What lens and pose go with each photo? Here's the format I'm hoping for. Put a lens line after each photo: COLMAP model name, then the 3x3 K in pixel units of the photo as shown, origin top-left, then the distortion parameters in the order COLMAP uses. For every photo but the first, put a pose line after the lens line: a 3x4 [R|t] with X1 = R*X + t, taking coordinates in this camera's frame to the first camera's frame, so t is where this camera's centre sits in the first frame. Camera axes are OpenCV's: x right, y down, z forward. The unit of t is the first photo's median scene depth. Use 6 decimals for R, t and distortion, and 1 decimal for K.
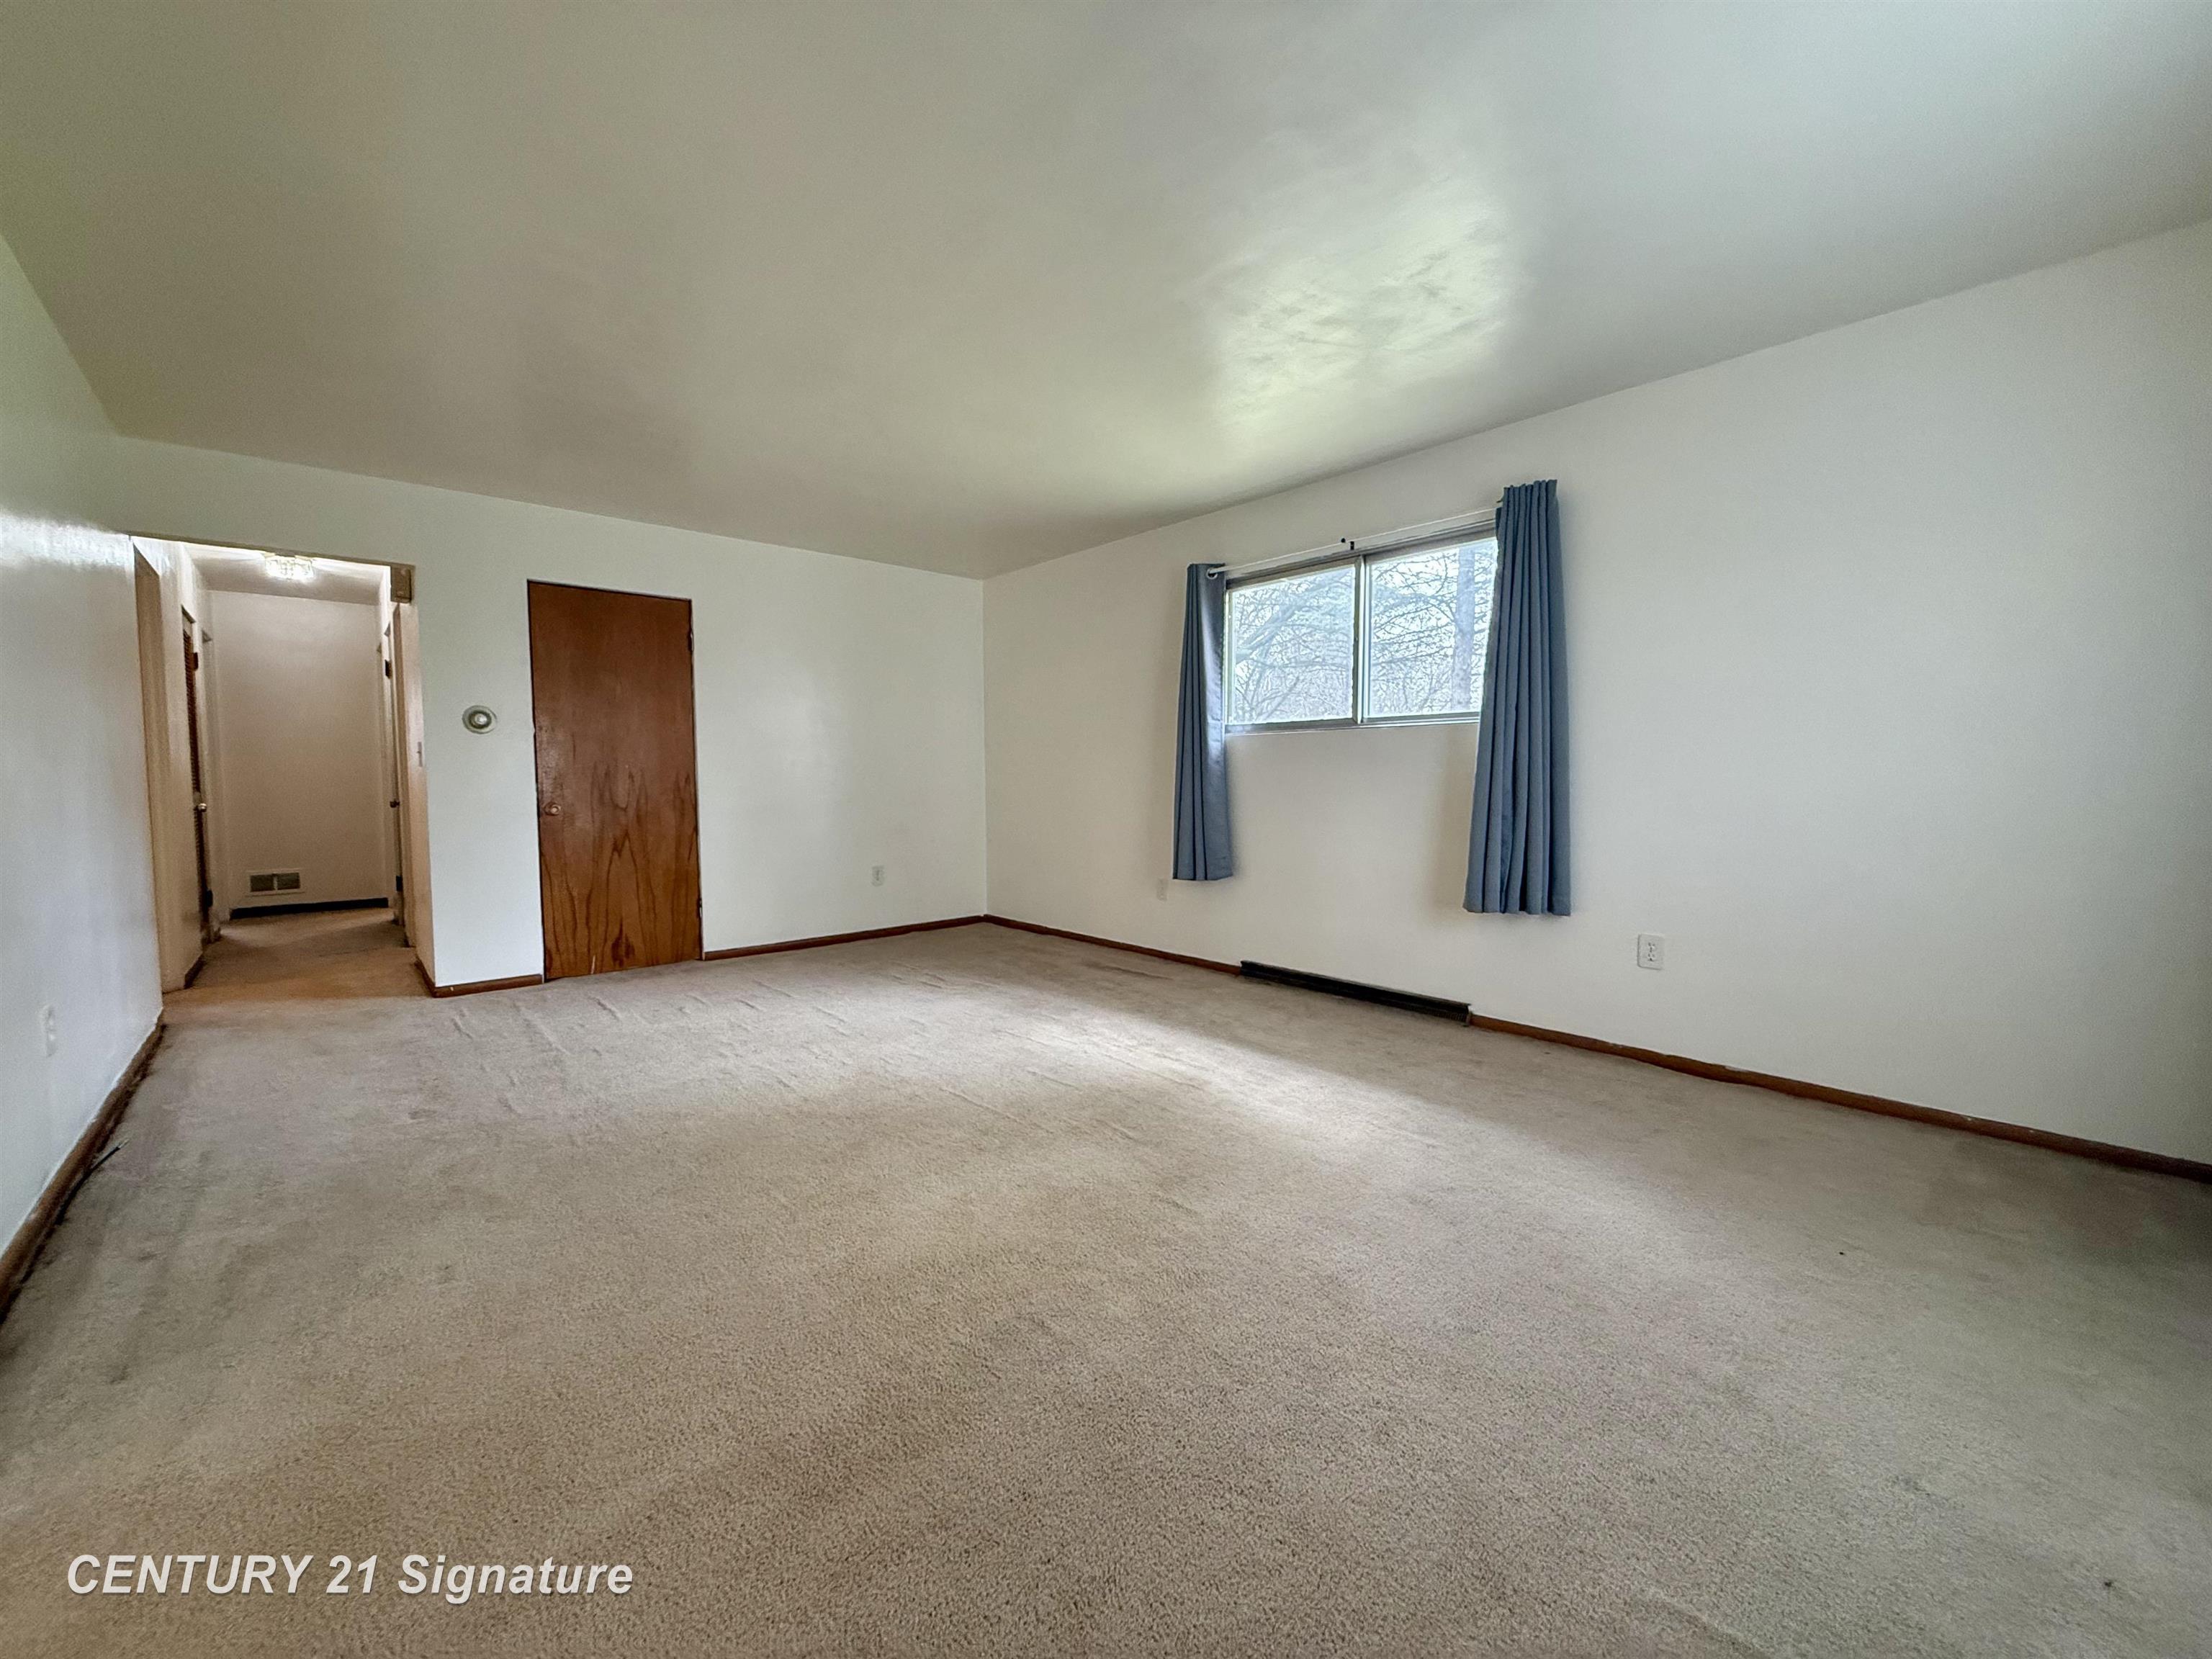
lens RADIAL K [[881.0, 0, 1103.4], [0, 881.0, 826.1], [0, 0, 1]] dist [-0.001553, -0.000041]
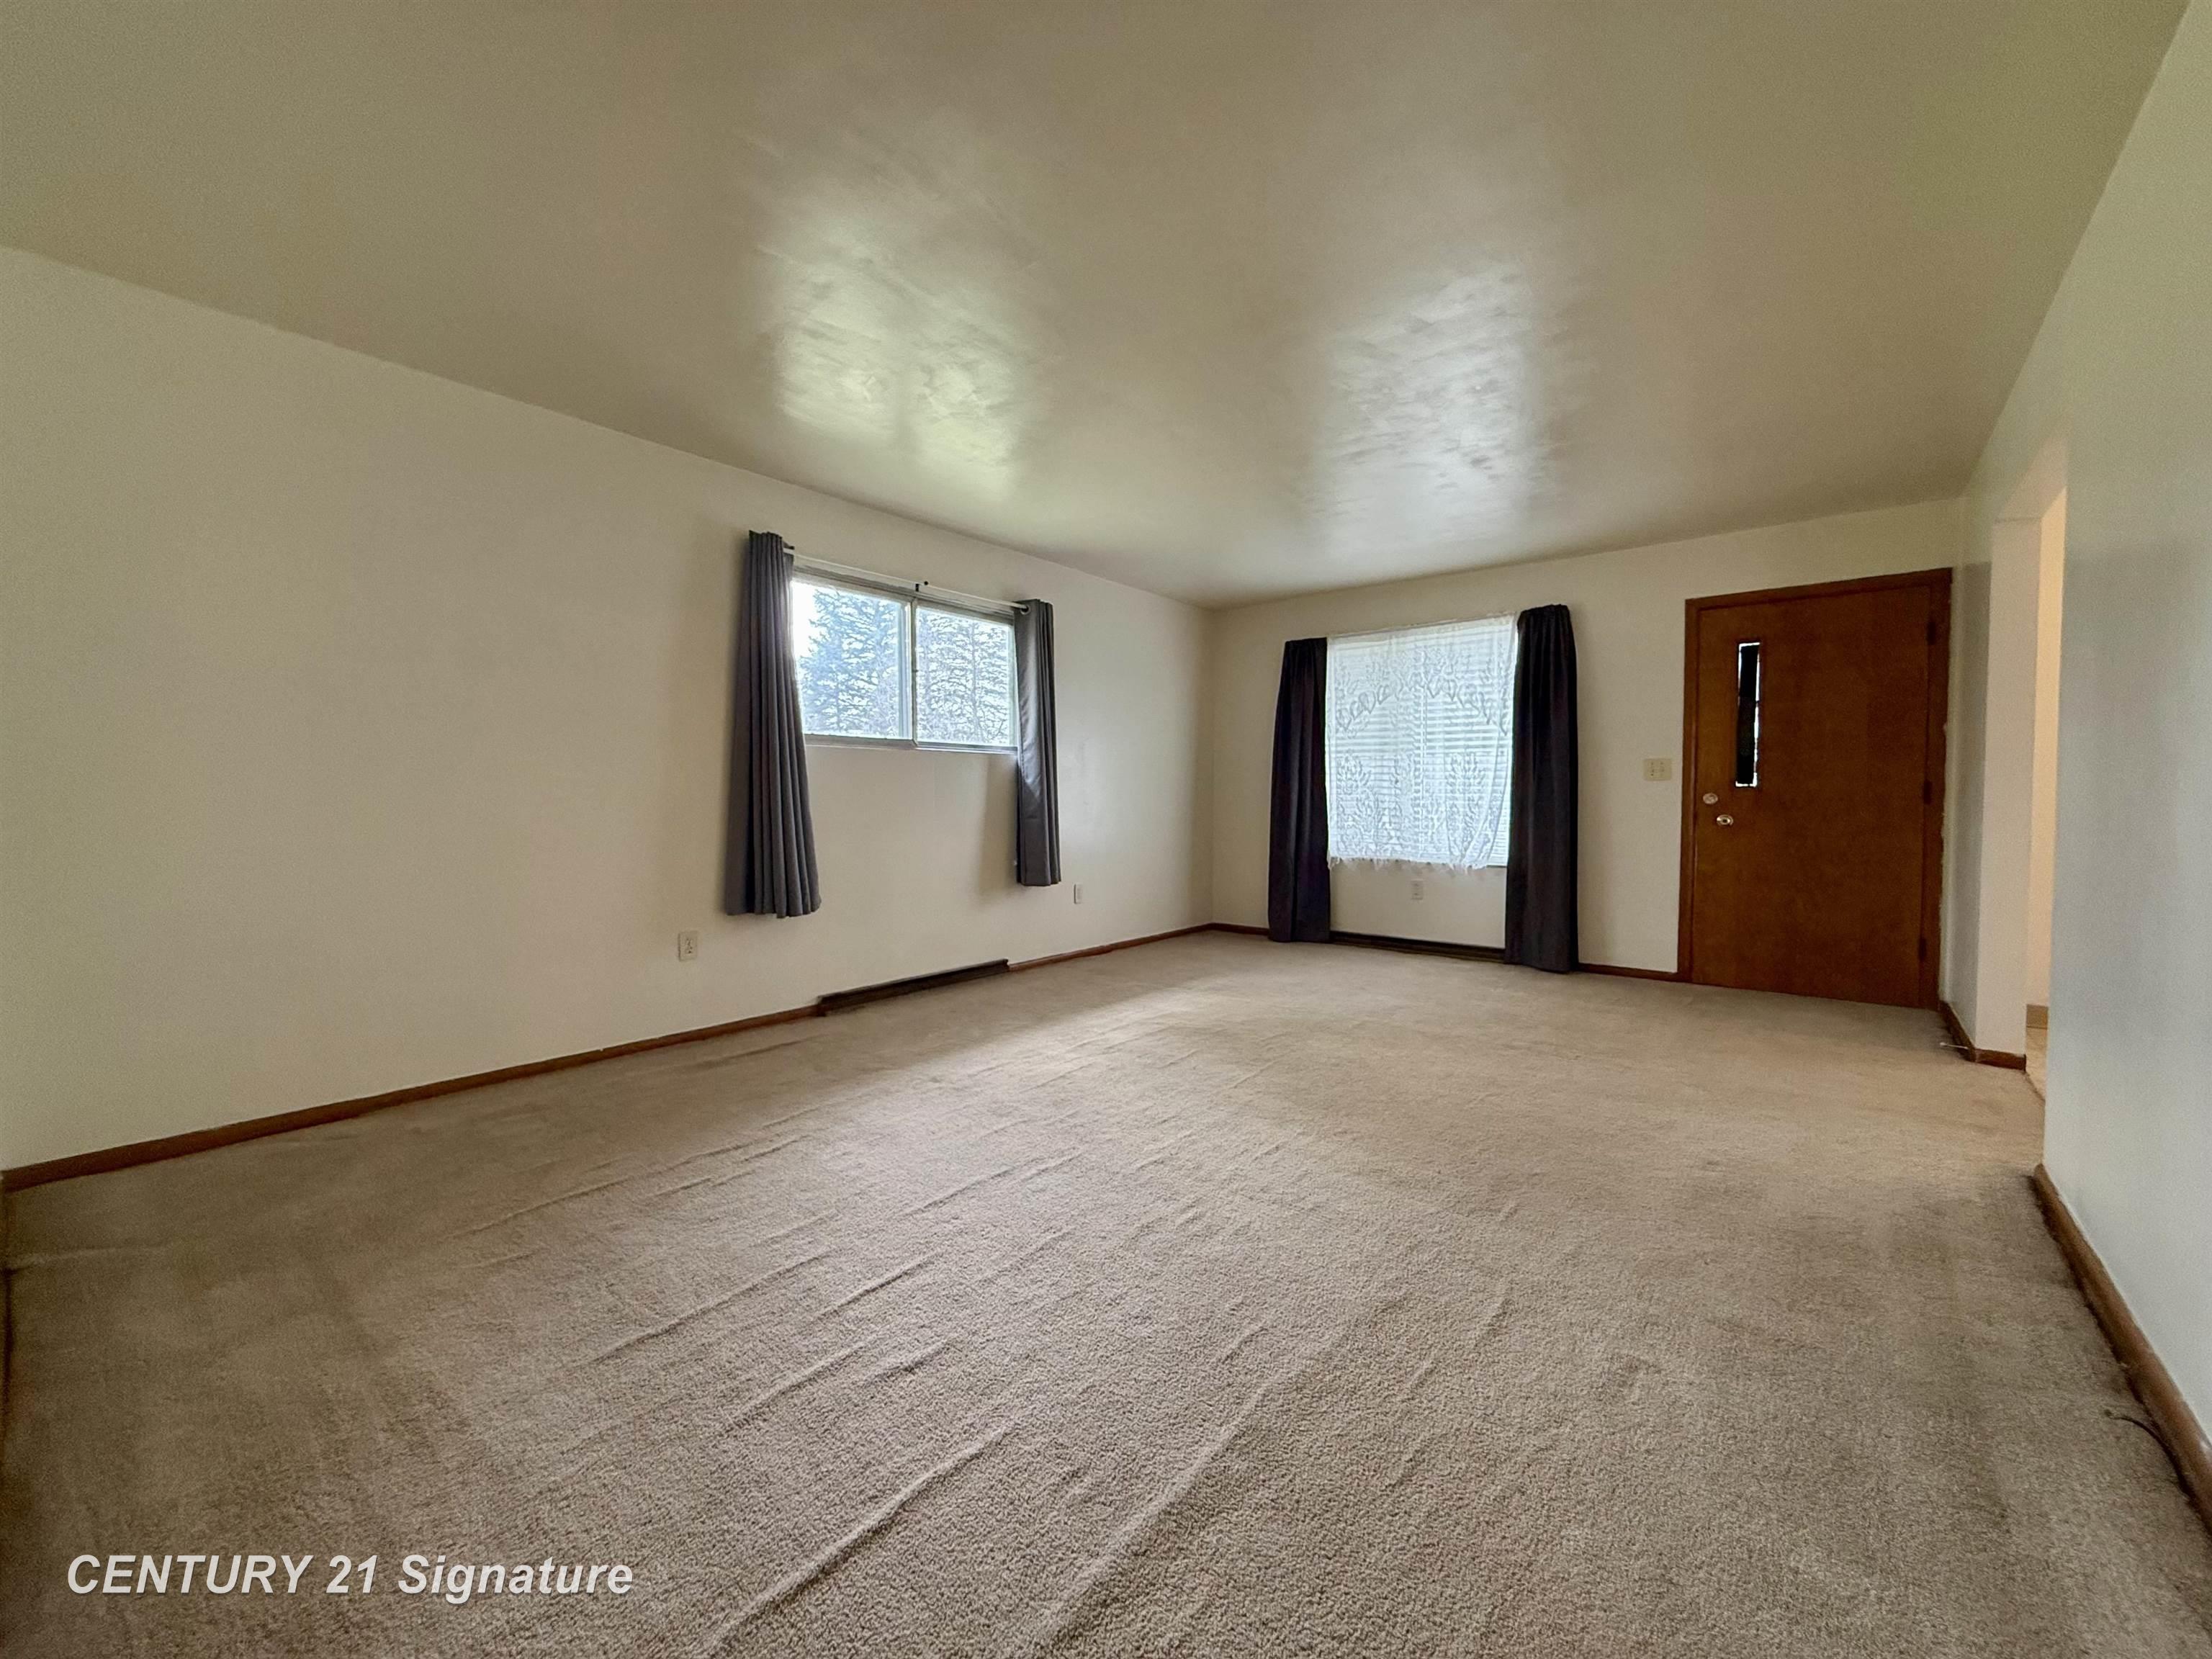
lens RADIAL K [[881.0, 0, 1103.4], [0, 881.0, 826.1], [0, 0, 1]] dist [-0.001553, -0.000041]
pose [[-0.158699, -0.025675, 0.986993, -0.878411], [0.055528, 0.997847, 0.034886, -0.040623], [-0.985764, 0.060342, -0.156931, 0.965402]]
